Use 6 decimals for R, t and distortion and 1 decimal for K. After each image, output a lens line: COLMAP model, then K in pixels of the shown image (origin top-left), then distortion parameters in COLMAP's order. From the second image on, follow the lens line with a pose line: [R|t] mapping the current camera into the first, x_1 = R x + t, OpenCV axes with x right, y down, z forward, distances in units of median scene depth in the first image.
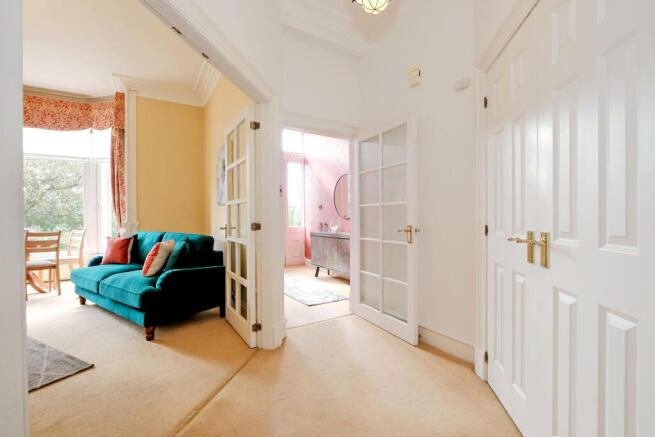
lens RADIAL K [[298.7, 0, 326.7], [0, 298.7, 214.8], [0, 0, 1]] dist [0.002708, -0.000770]
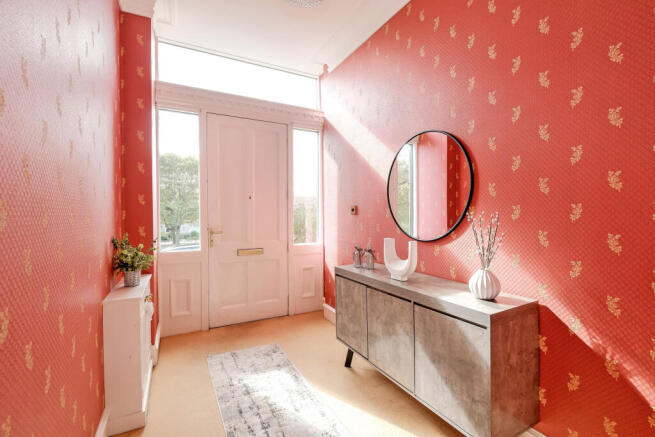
lens RADIAL K [[298.7, 0, 327.6], [0, 298.7, 218.3], [0, 0, 1]] dist [0.002708, -0.000770]
pose [[0.997410, 0.004195, -0.071802, -0.033733], [-0.003945, 0.999986, 0.003627, -0.015527], [0.071816, -0.003334, 0.997412, 0.567462]]
